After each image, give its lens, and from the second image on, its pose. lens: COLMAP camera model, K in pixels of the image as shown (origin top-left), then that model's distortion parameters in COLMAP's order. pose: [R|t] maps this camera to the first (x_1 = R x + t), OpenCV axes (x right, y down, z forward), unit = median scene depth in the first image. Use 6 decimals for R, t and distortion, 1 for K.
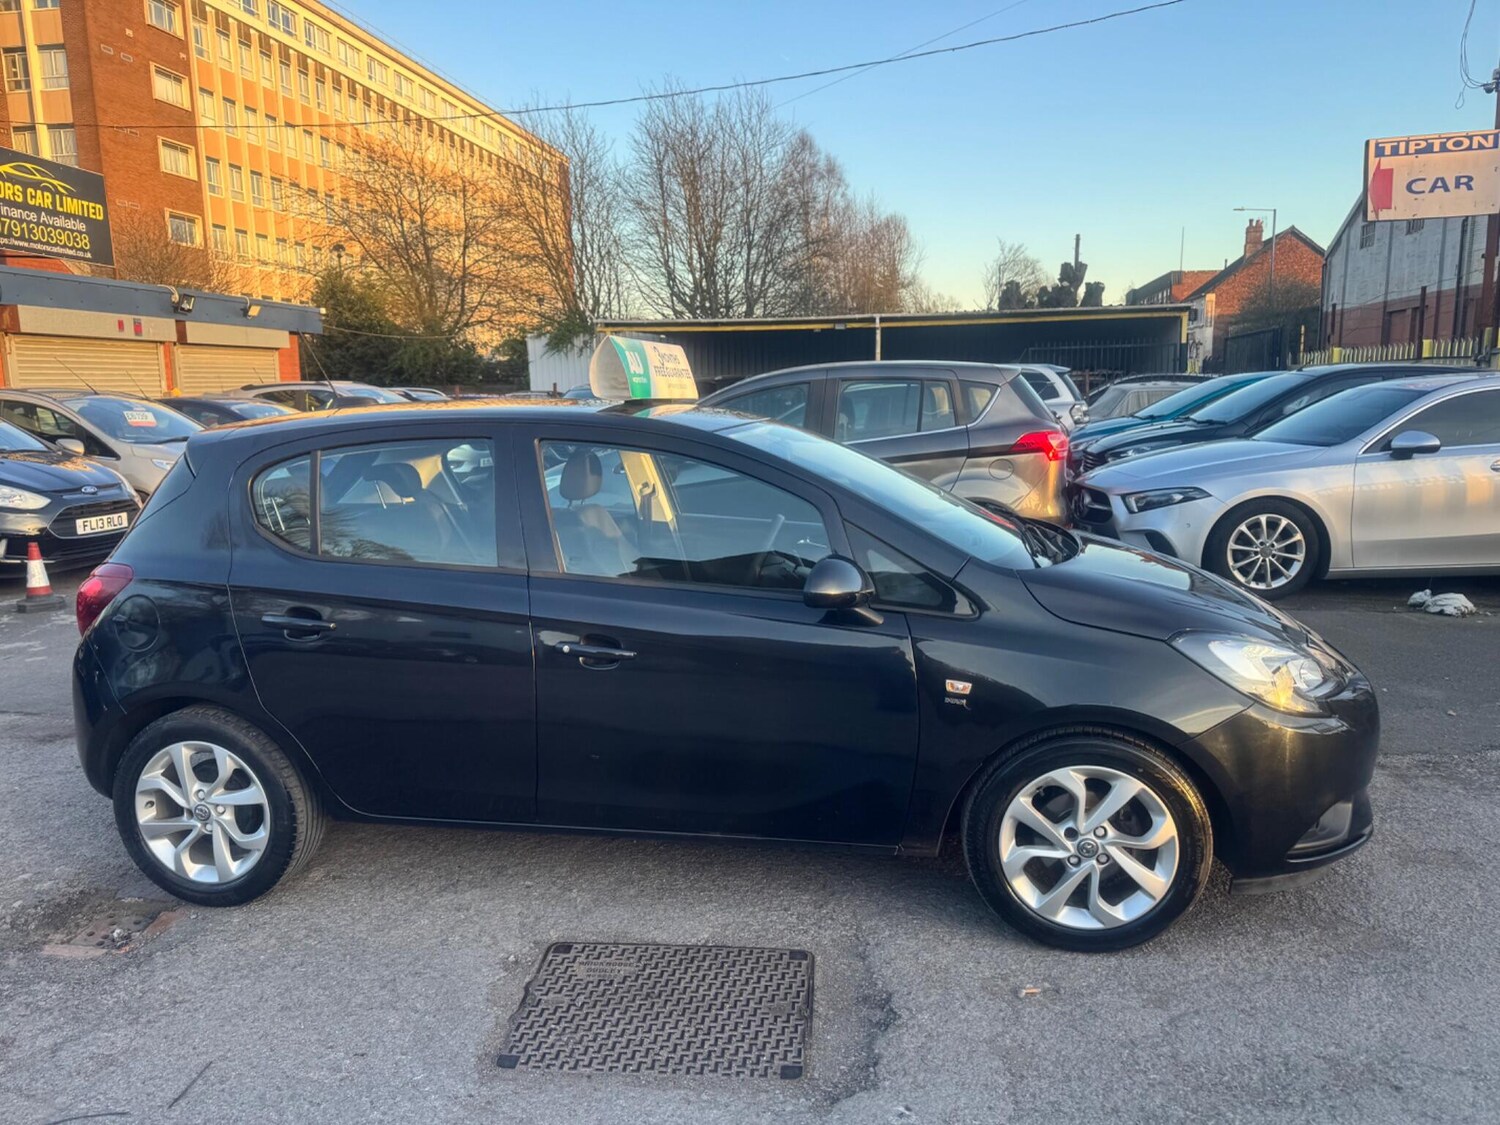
lens RADIAL K [[1041.7, 0, 733.3], [0, 1041.7, 565.6], [0, 0, 1]] dist [0.016760, -0.017218]
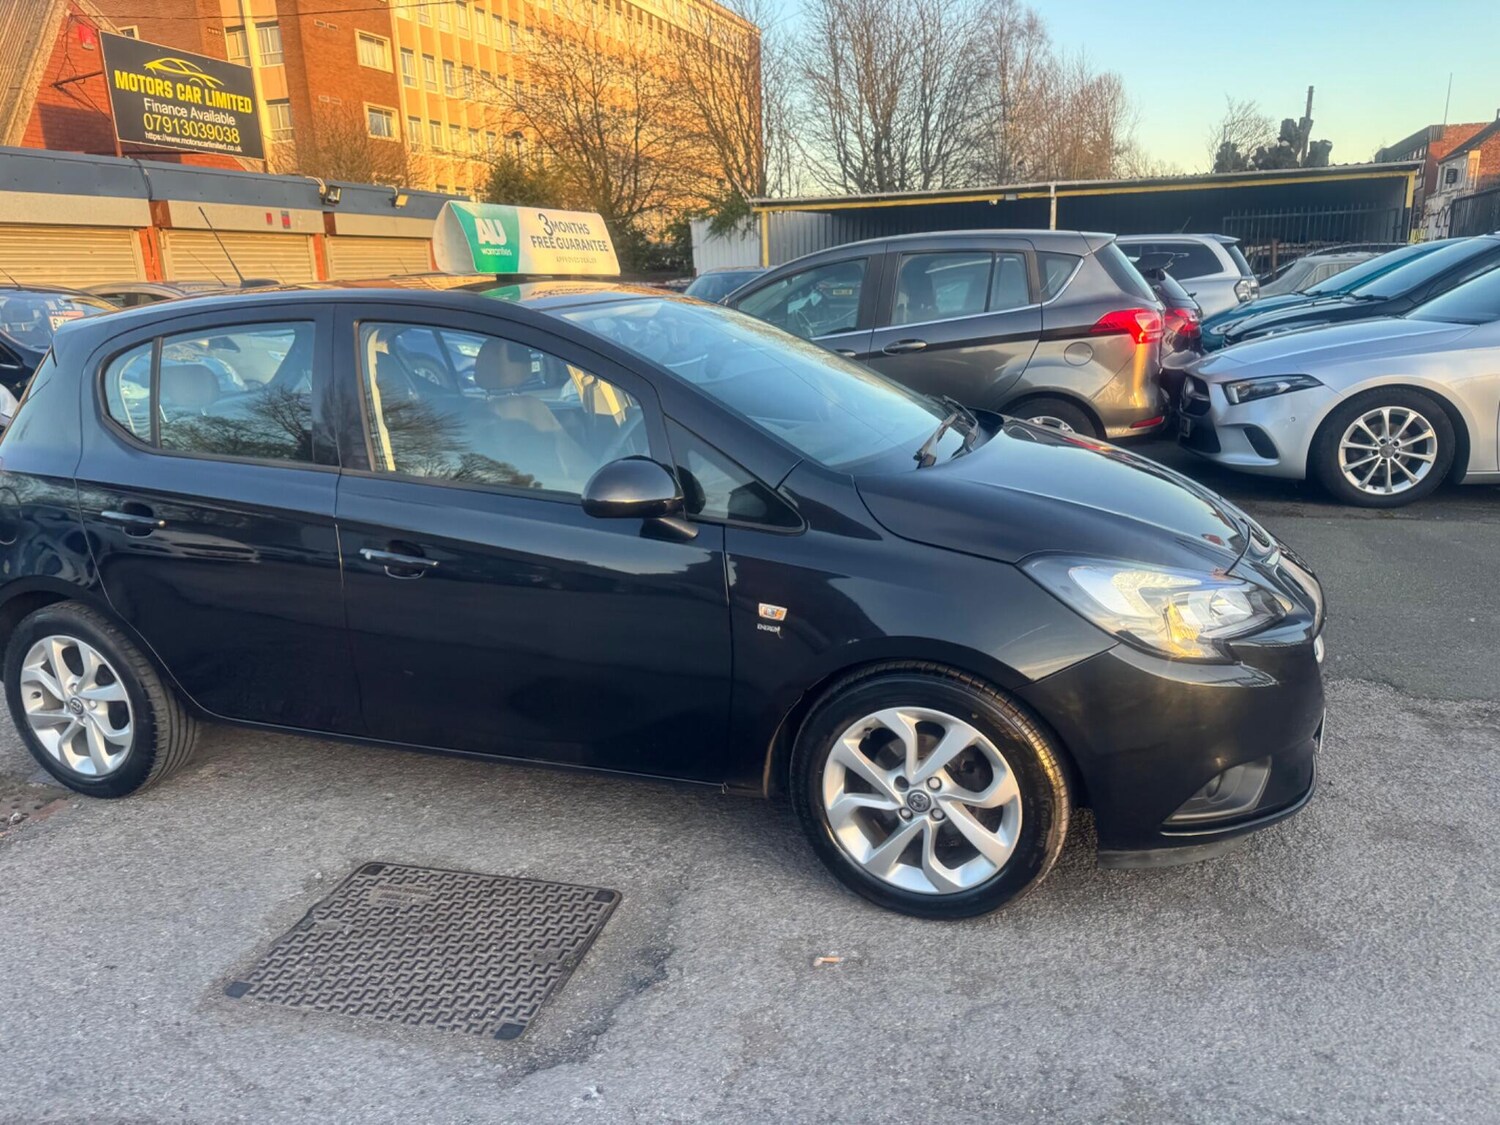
lens RADIAL K [[1046.0, 0, 750.0], [0, 1046.0, 562.5], [0, 0, 1]] dist [0.008418, -0.009394]
pose [[0.986376, 0.026647, -0.162334, 0.080590], [-0.010015, 0.994690, 0.102425, -0.002842], [0.164202, -0.099404, 0.981405, 0.037485]]
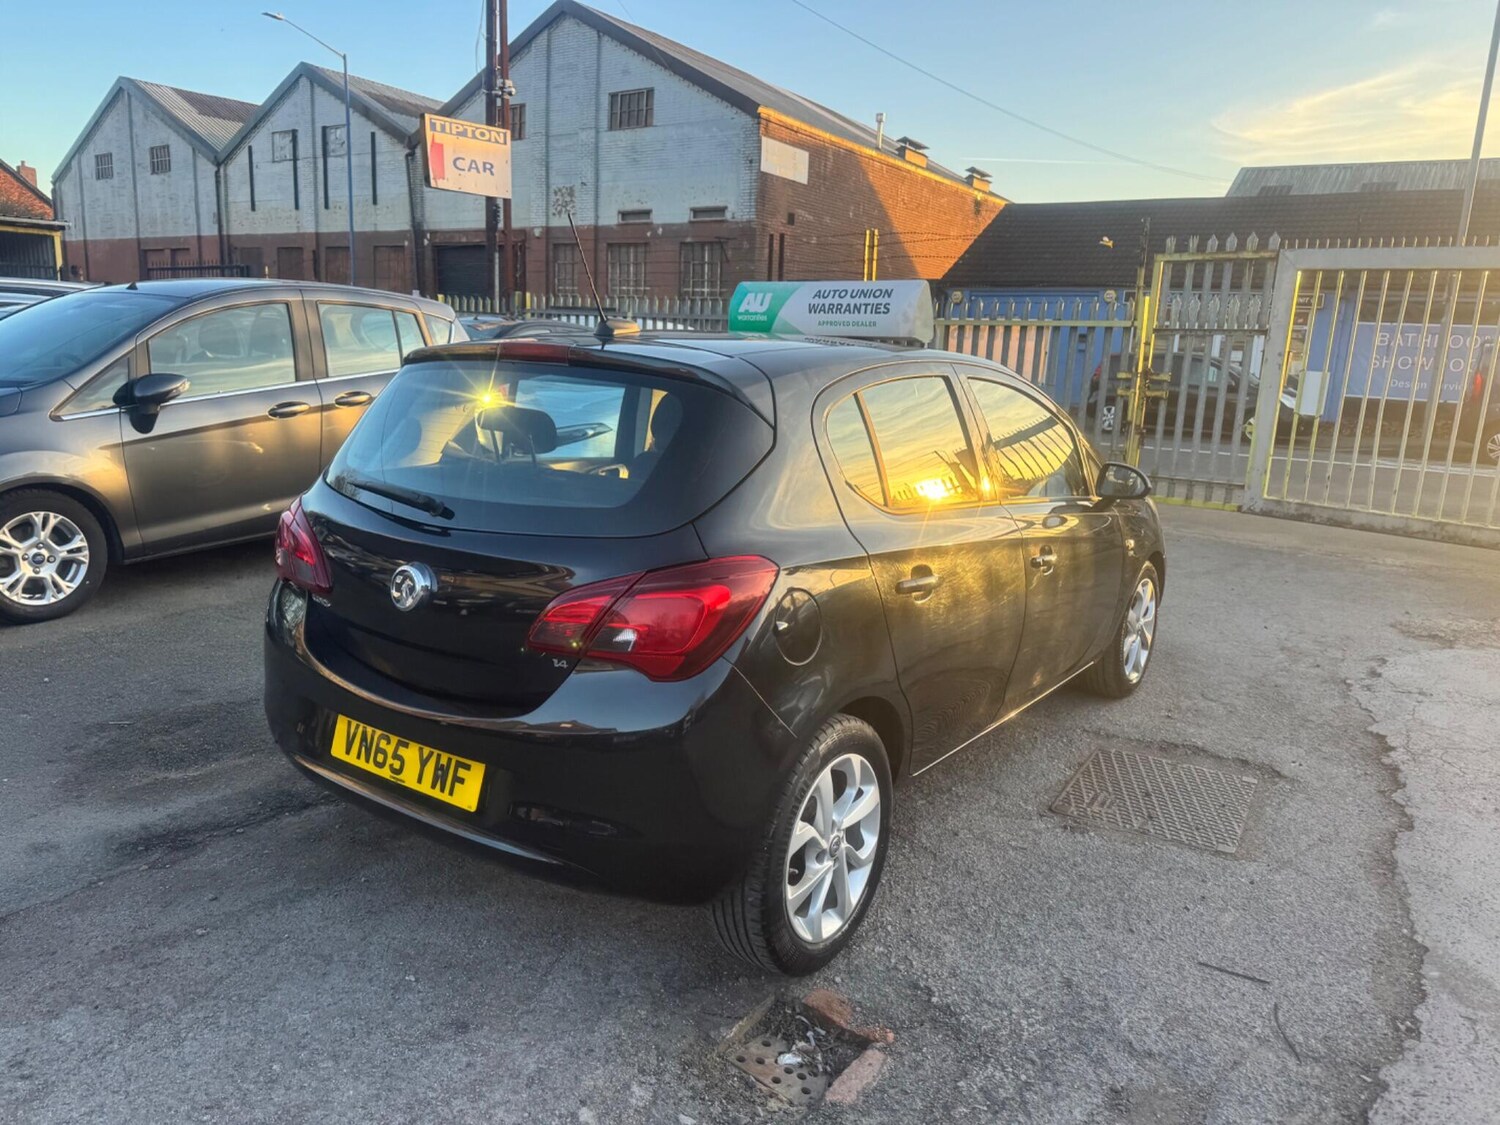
lens RADIAL K [[1054.2, 0, 733.8], [0, 1054.2, 578.3], [0, 0, 1]] dist [0.018836, -0.021509]
pose [[0.439102, -0.158054, 0.884426, -0.341092], [0.097783, 0.986964, 0.127832, -0.021530], [-0.893100, 0.030350, 0.448832, 0.196430]]
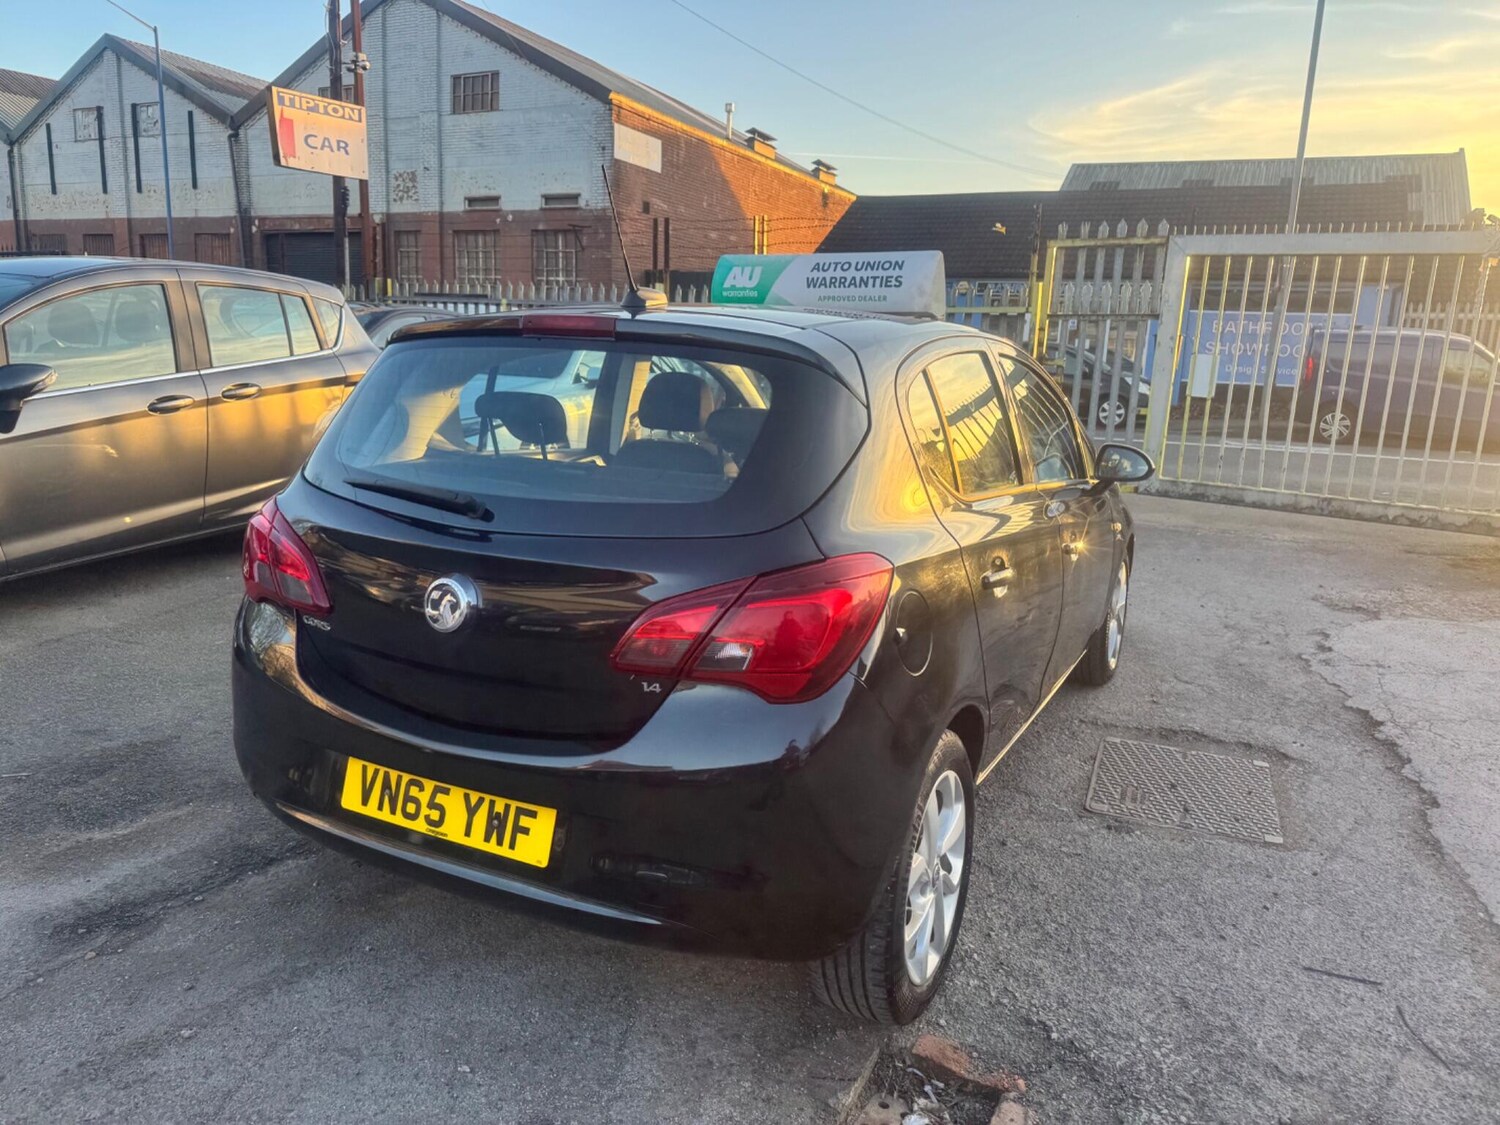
lens RADIAL K [[1061.5, 0, 723.2], [0, 1061.5, 569.5], [0, 0, 1]] dist [0.008821, -0.008142]
pose [[0.312755, -0.169111, 0.934658, -0.334059], [0.114703, 0.983546, 0.139574, -0.024388], [-0.942883, 0.063556, 0.327006, 0.247982]]
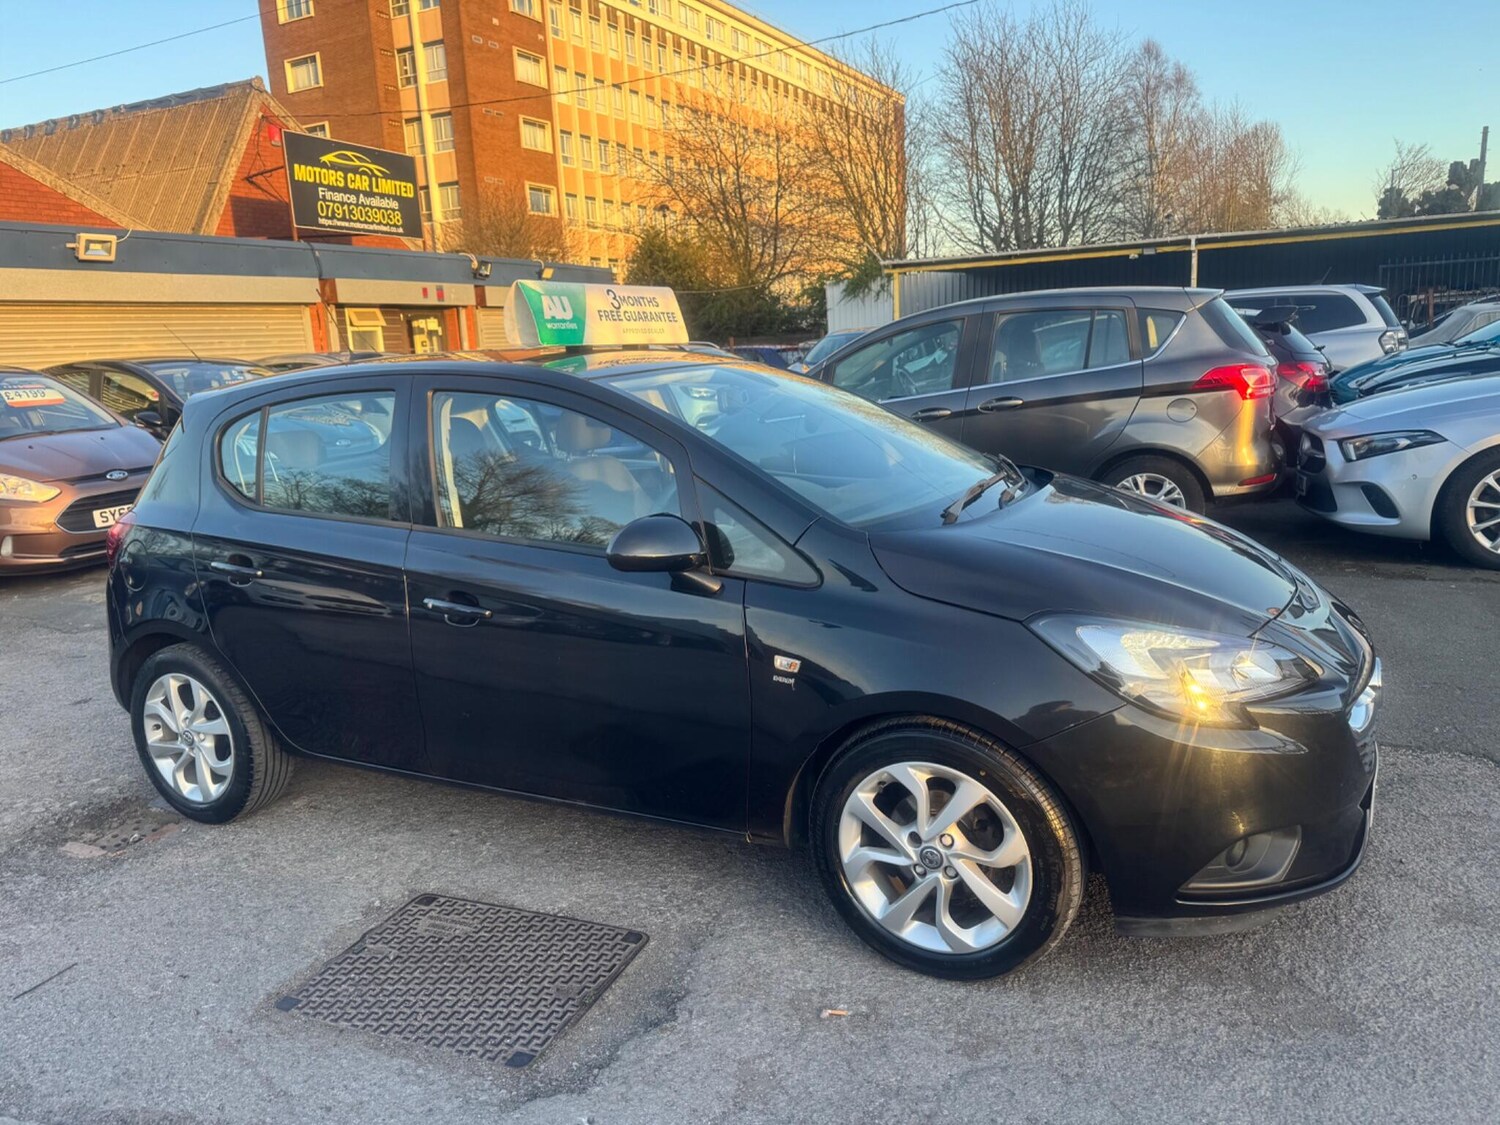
lens RADIAL K [[1041.5, 0, 752.5], [0, 1041.5, 566.3], [0, 0, 1]] dist [0.011113, -0.012743]
pose [[0.956265, 0.027584, -0.291200, 0.105924], [-0.012508, 0.998489, 0.053507, -0.003342], [0.292236, -0.047524, 0.955165, 0.036040]]
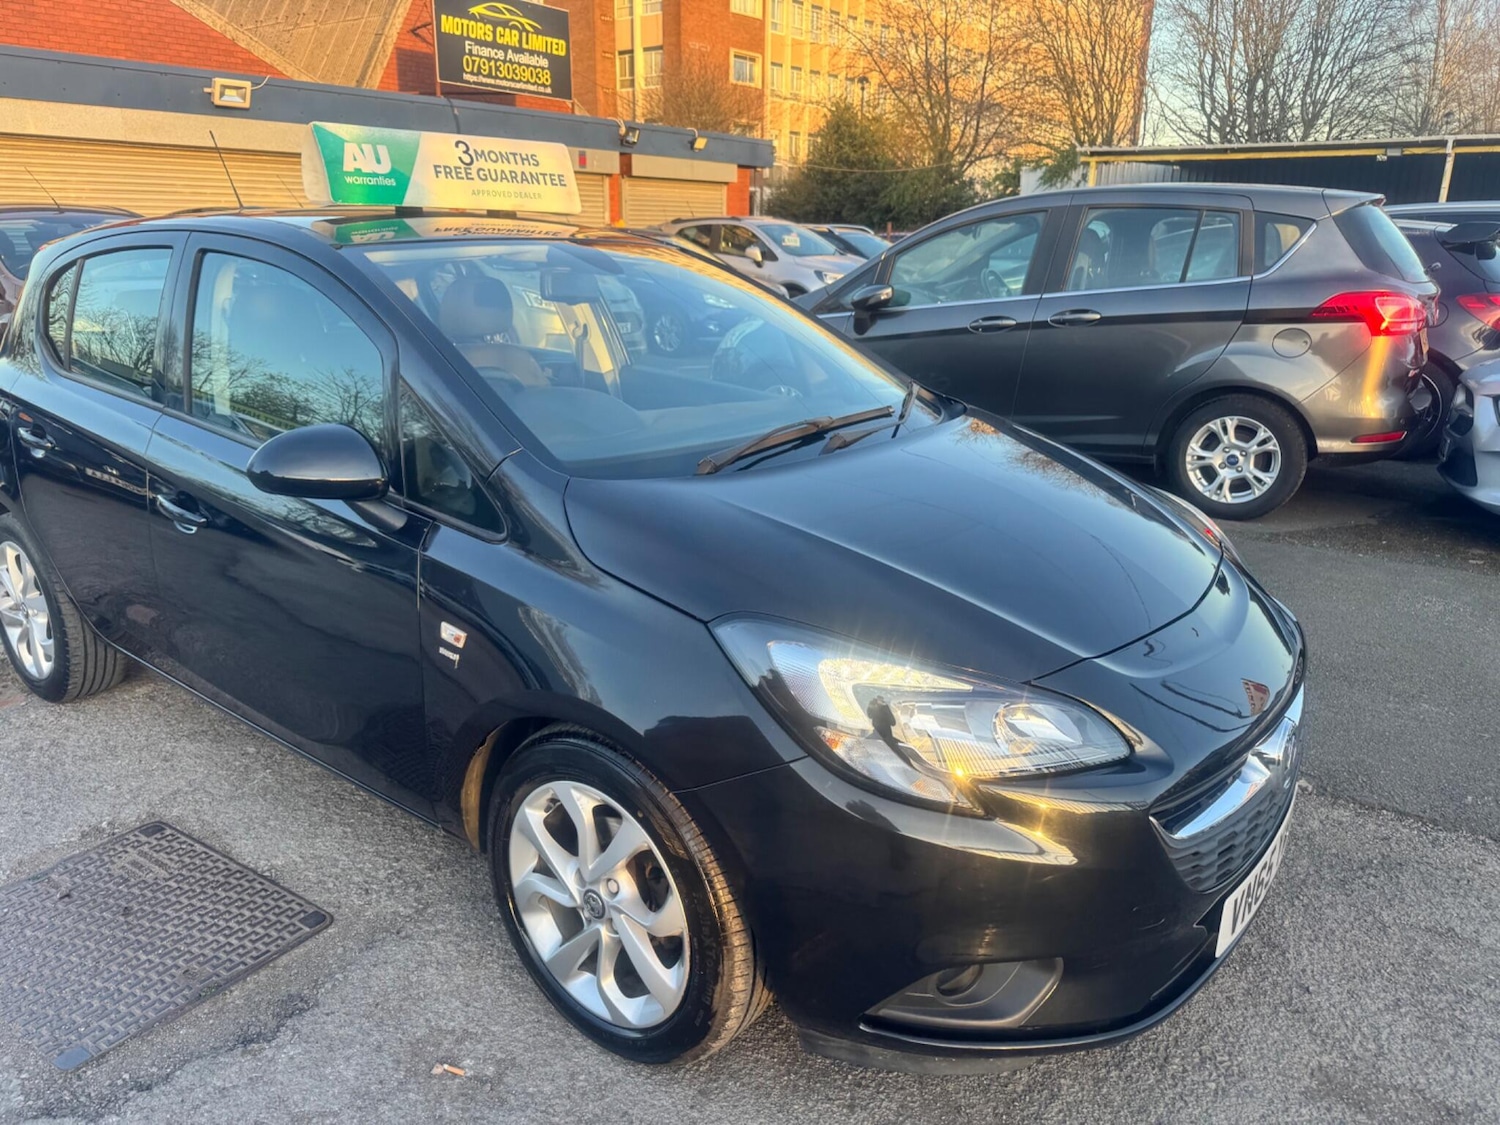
lens RADIAL K [[1047.4, 0, 743.3], [0, 1047.4, 563.5], [0, 0, 1]] dist [0.004617, -0.006794]
pose [[0.882521, 0.162311, -0.441375, 0.163939], [-0.099664, 0.981784, 0.161764, -0.014757], [0.459591, -0.098771, 0.882621, 0.113973]]
